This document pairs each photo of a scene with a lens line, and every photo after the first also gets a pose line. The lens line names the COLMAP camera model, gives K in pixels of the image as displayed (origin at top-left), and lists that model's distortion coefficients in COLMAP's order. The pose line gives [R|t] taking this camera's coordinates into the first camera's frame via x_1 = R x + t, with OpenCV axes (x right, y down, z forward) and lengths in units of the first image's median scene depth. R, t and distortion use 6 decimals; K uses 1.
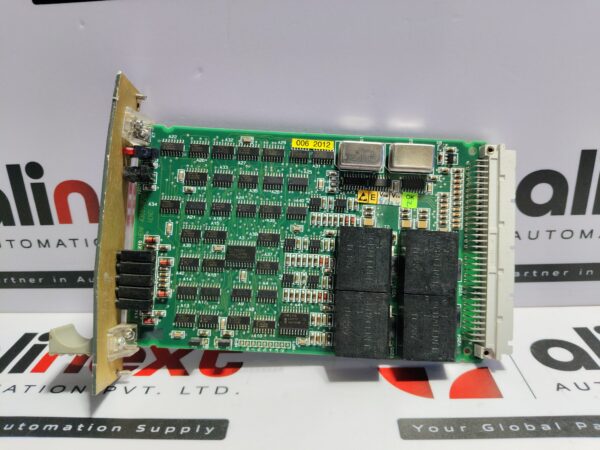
lens RADIAL K [[469.6, 0, 298.6], [0, 469.6, 237.1], [0, 0, 1]] dist [0.010681, -0.083630]
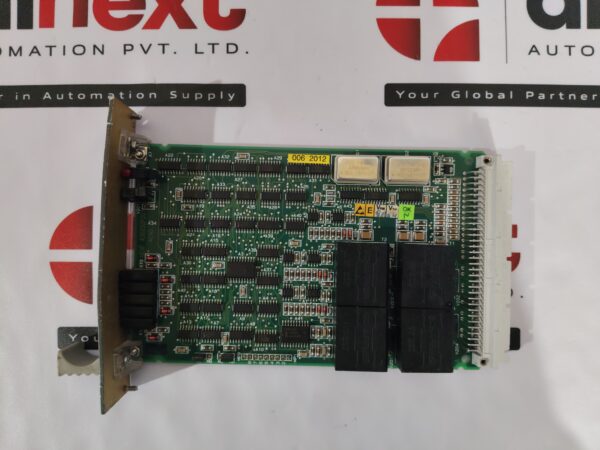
lens RADIAL K [[469.6, 0, 302.5], [0, 469.6, 223.9], [0, 0, 1]] dist [0.010681, -0.083630]
pose [[0.999609, -0.025101, -0.012346, 0.025948], [0.025656, 0.998565, 0.047006, -0.107320], [0.011148, -0.047305, 0.998818, -0.008410]]
